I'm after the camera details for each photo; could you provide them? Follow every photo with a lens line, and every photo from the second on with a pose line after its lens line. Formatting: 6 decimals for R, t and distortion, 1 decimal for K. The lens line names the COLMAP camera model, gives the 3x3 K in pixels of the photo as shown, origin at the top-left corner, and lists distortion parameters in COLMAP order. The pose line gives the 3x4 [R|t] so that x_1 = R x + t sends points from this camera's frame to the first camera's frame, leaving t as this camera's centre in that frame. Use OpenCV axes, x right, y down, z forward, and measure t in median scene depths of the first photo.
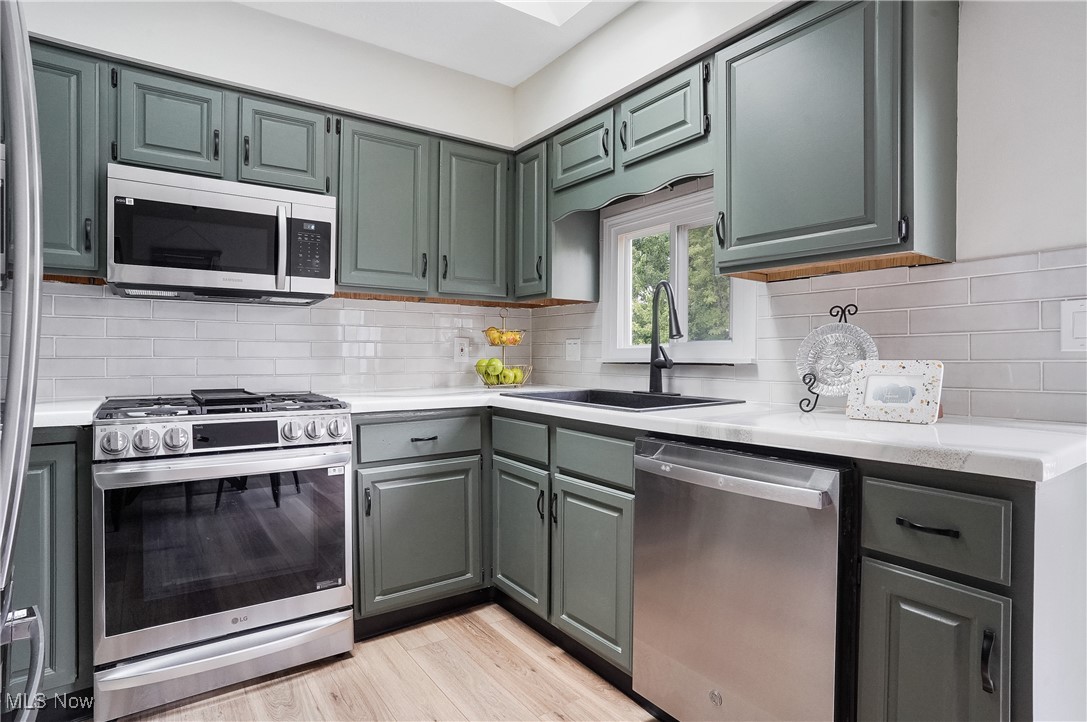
lens RADIAL K [[573.9, 0, 538.8], [0, 573.9, 359.3], [0, 0, 1]] dist [-0.069432, 0.037613]
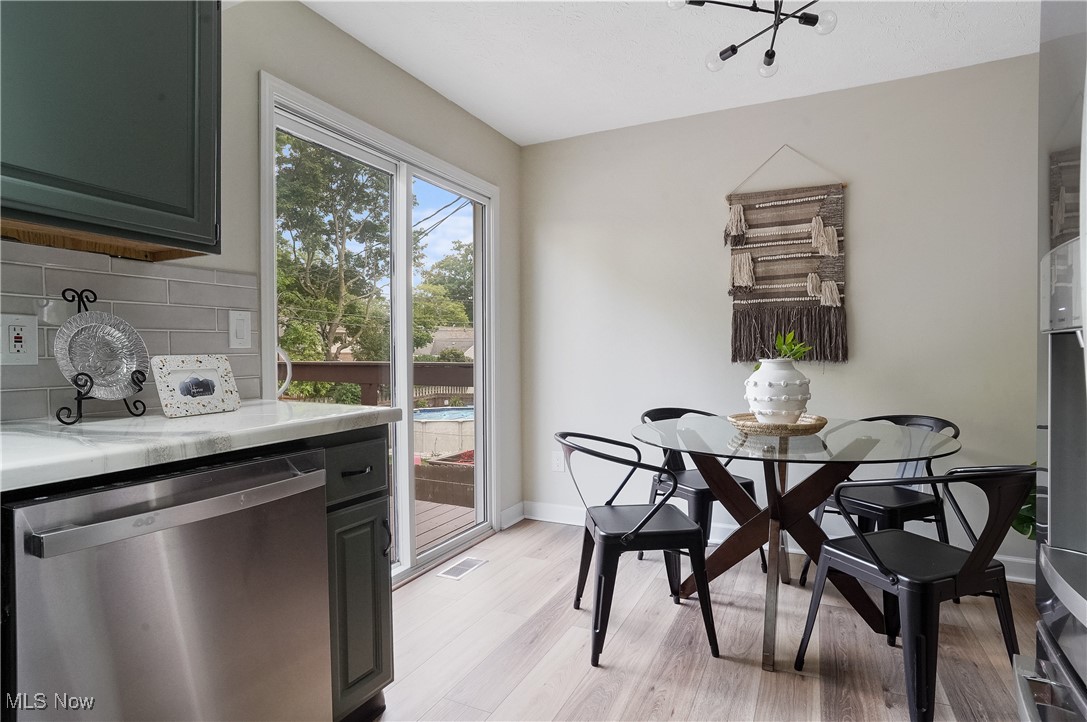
lens RADIAL K [[573.9, 0, 541.6], [0, 573.9, 361.7], [0, 0, 1]] dist [-0.069432, 0.037613]
pose [[-0.489106, -0.014209, 0.872108, -0.410449], [0.008078, 0.999751, 0.020820, -0.001697], [-0.872187, 0.017228, -0.488870, 0.672378]]
